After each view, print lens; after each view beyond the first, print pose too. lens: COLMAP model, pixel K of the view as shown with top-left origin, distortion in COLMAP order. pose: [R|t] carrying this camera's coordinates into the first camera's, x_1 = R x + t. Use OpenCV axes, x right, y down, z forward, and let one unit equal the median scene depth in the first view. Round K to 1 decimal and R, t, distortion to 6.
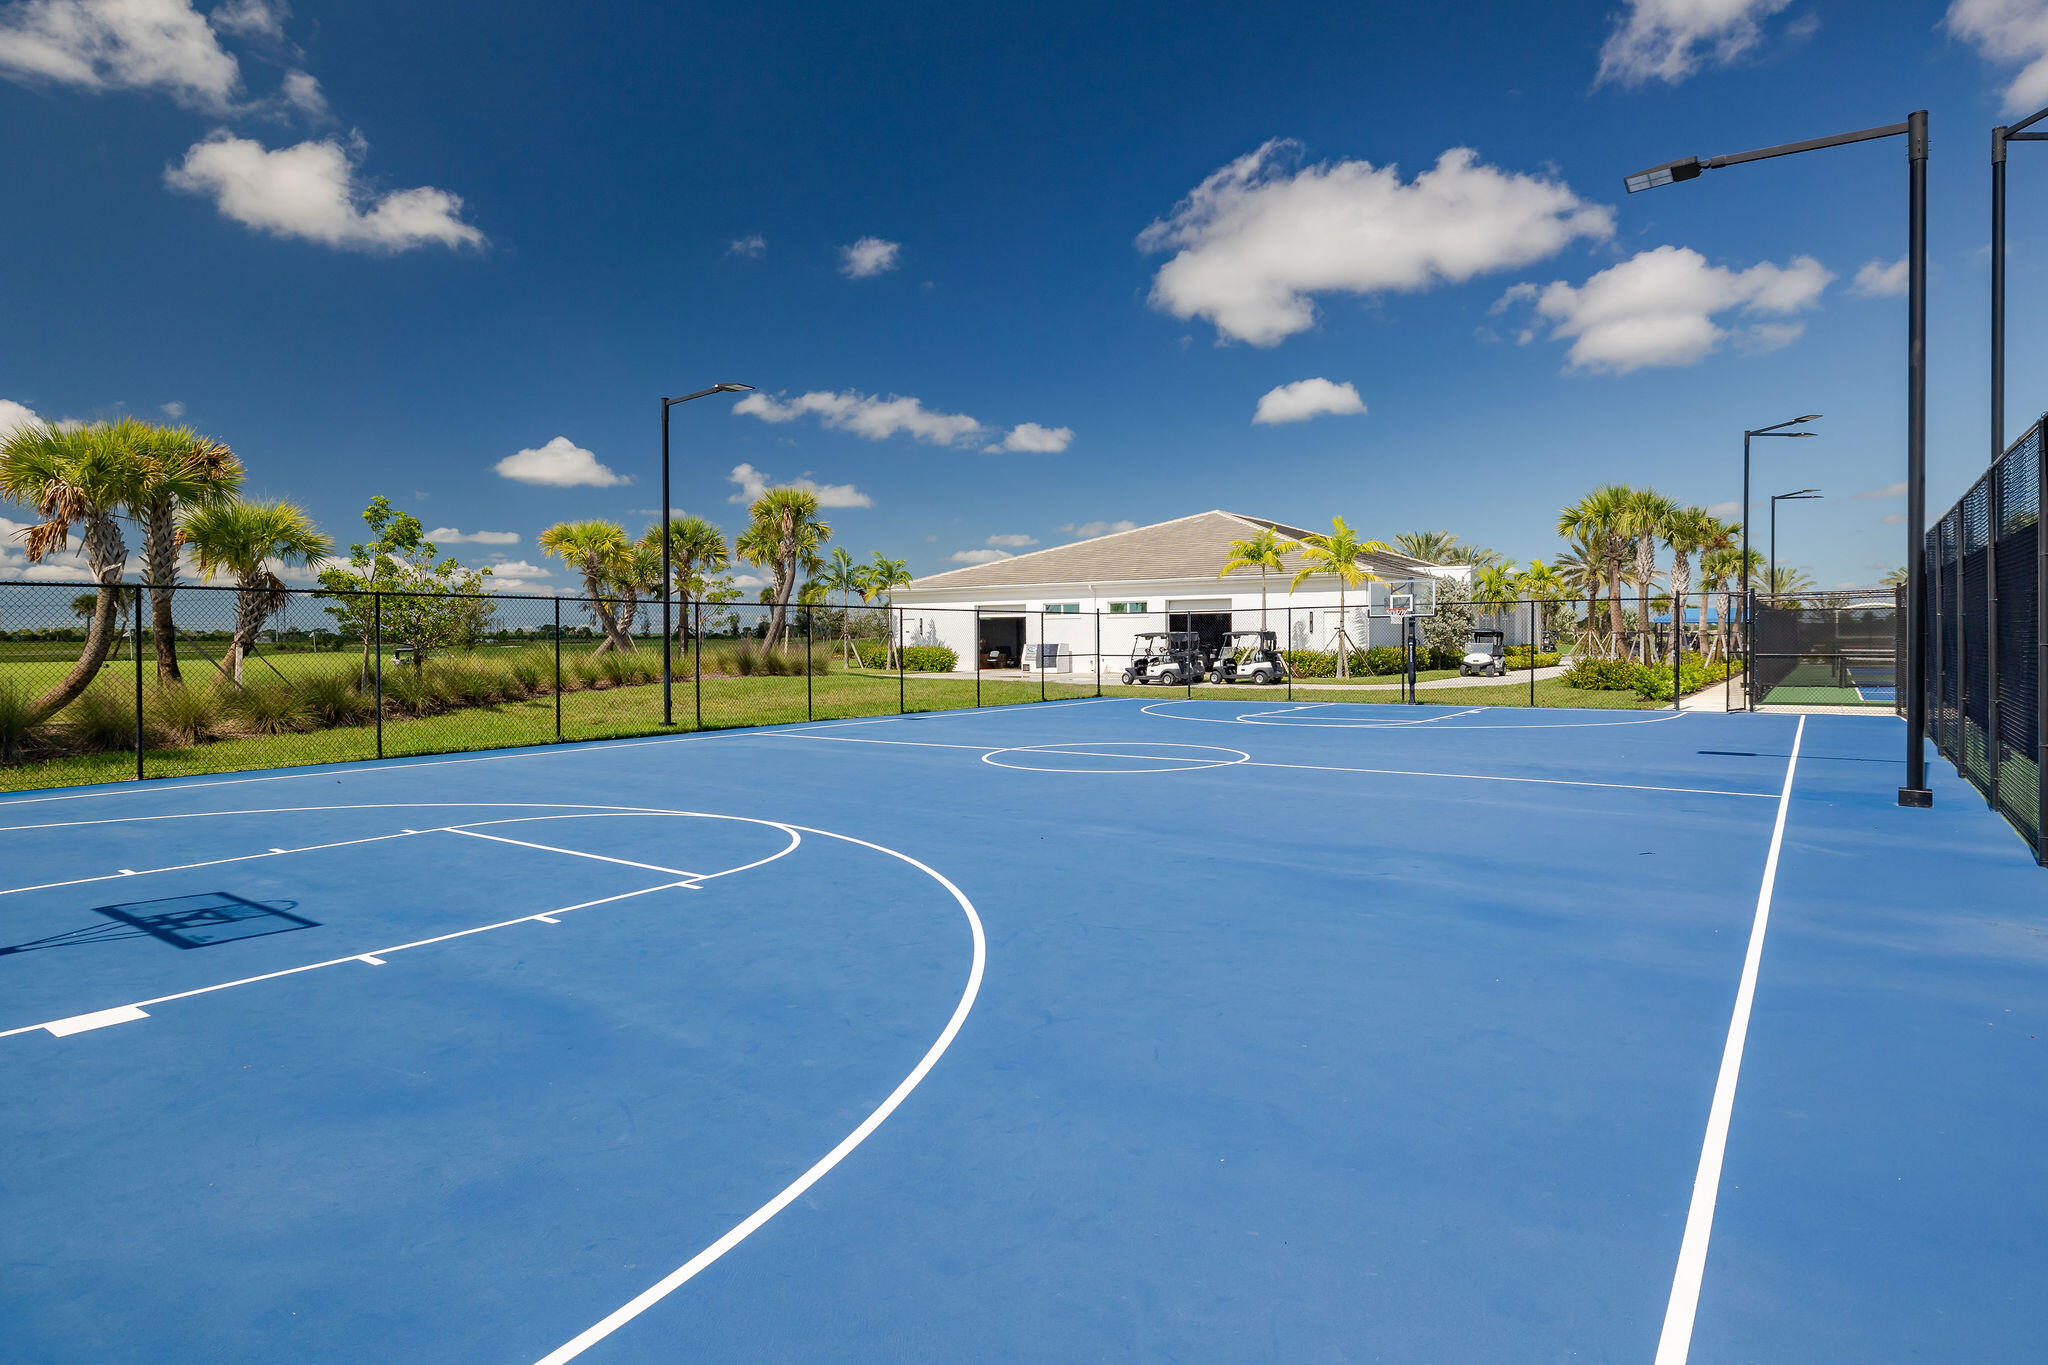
lens RADIAL K [[1118.0, 0, 1024.3], [0, 1118.0, 646.2], [0, 0, 1]] dist [0.000433, 0.000135]
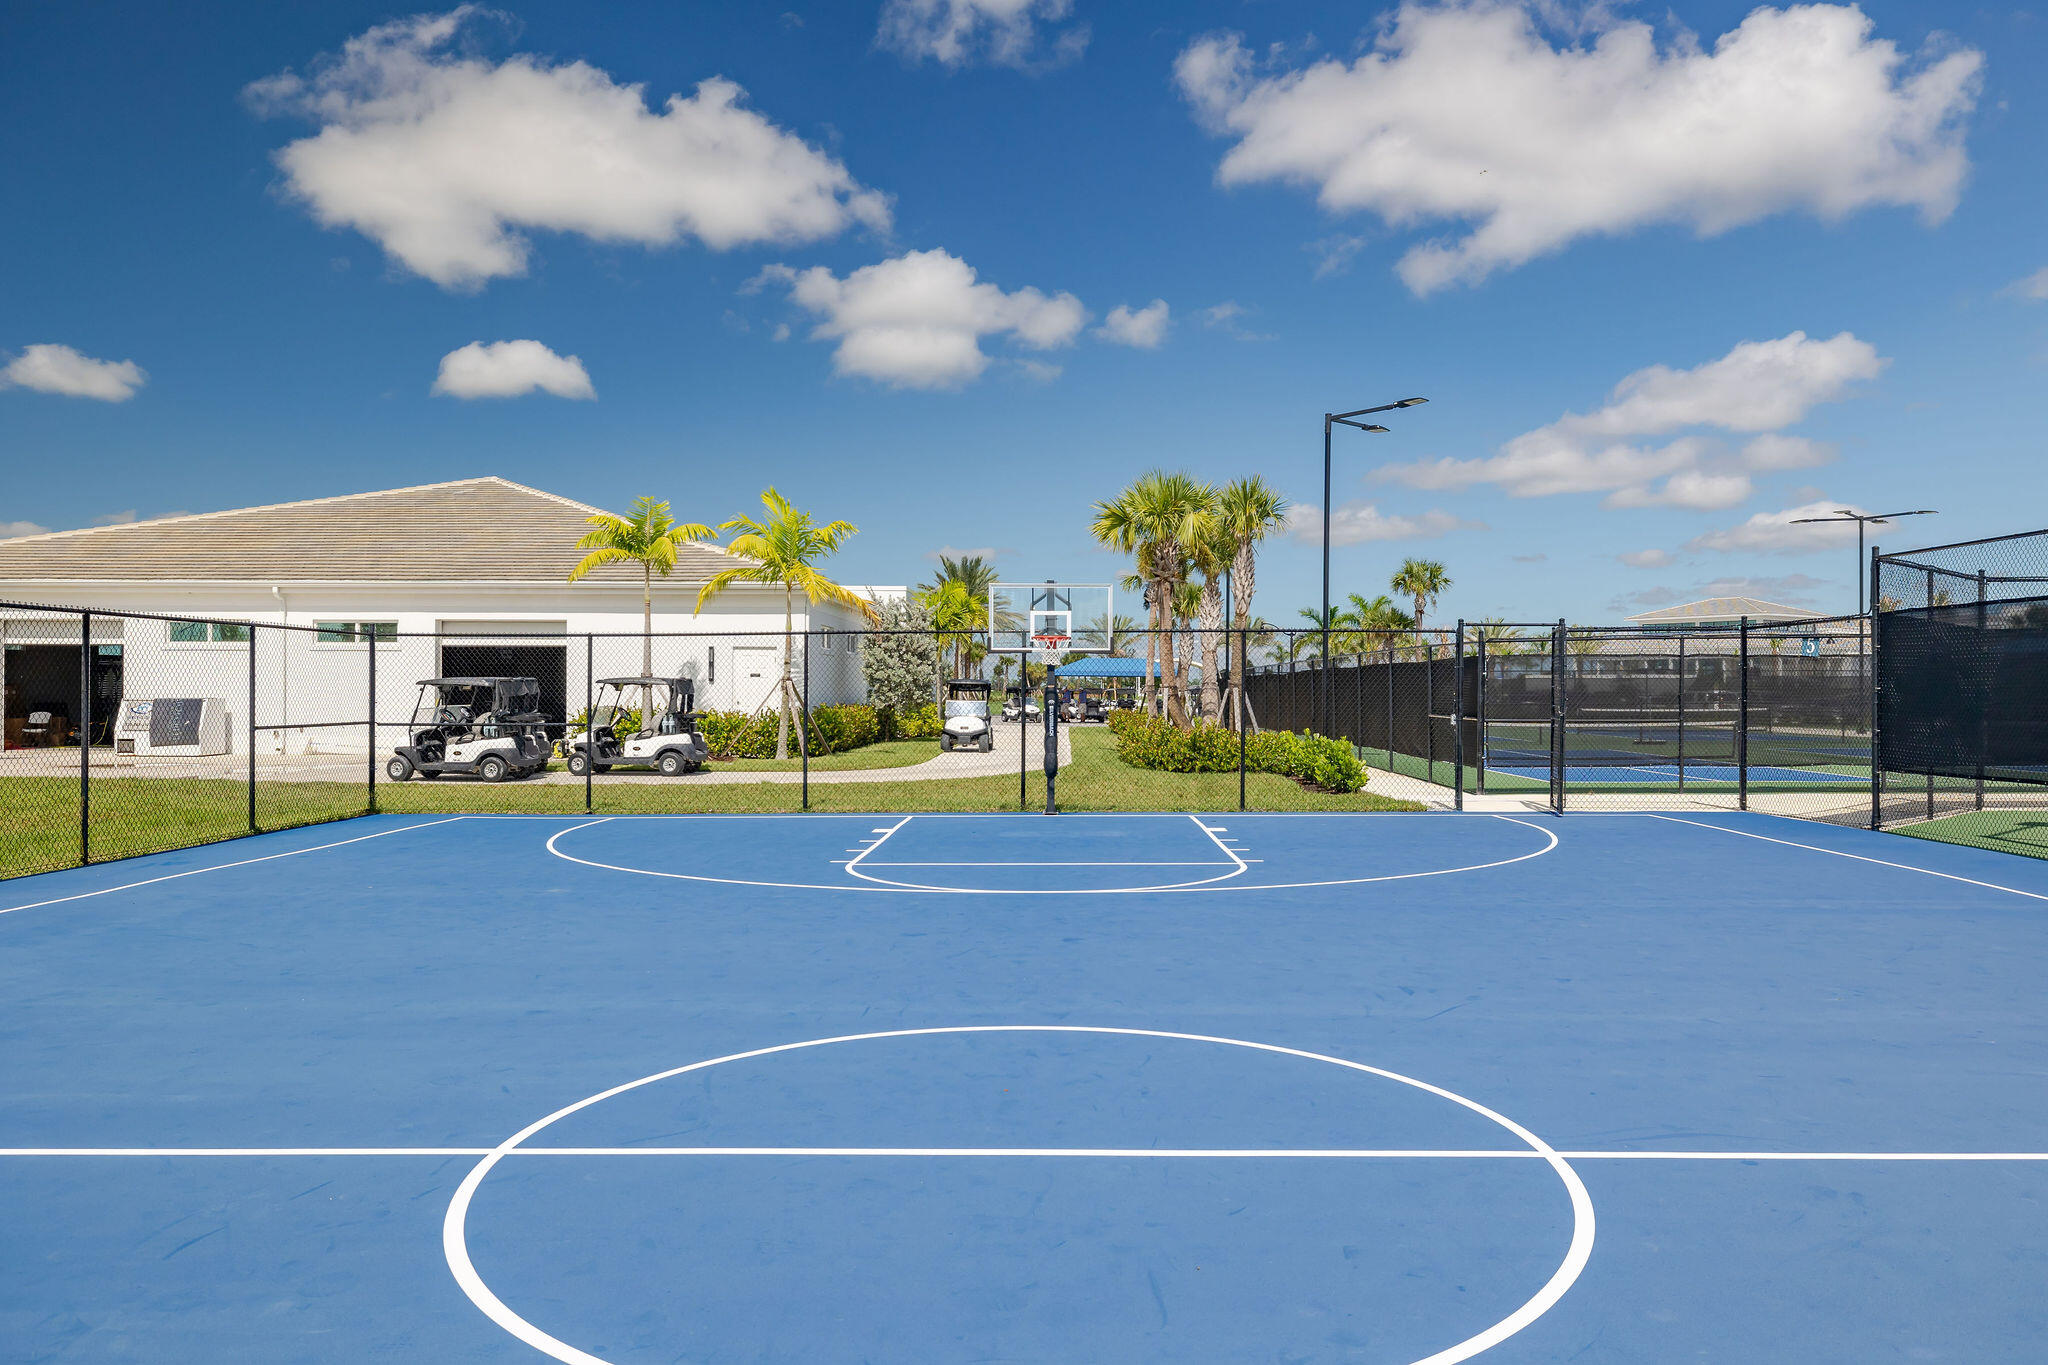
lens RADIAL K [[1399.7, 0, 1024.0], [0, 1399.7, 682.5], [0, 0, 1]] dist [0.000744, 0.000388]
pose [[0.814607, 0.010950, 0.579909, -0.034720], [-0.002966, 0.999887, -0.014713, -0.001073], [-0.580005, 0.010265, 0.814548, 0.256673]]
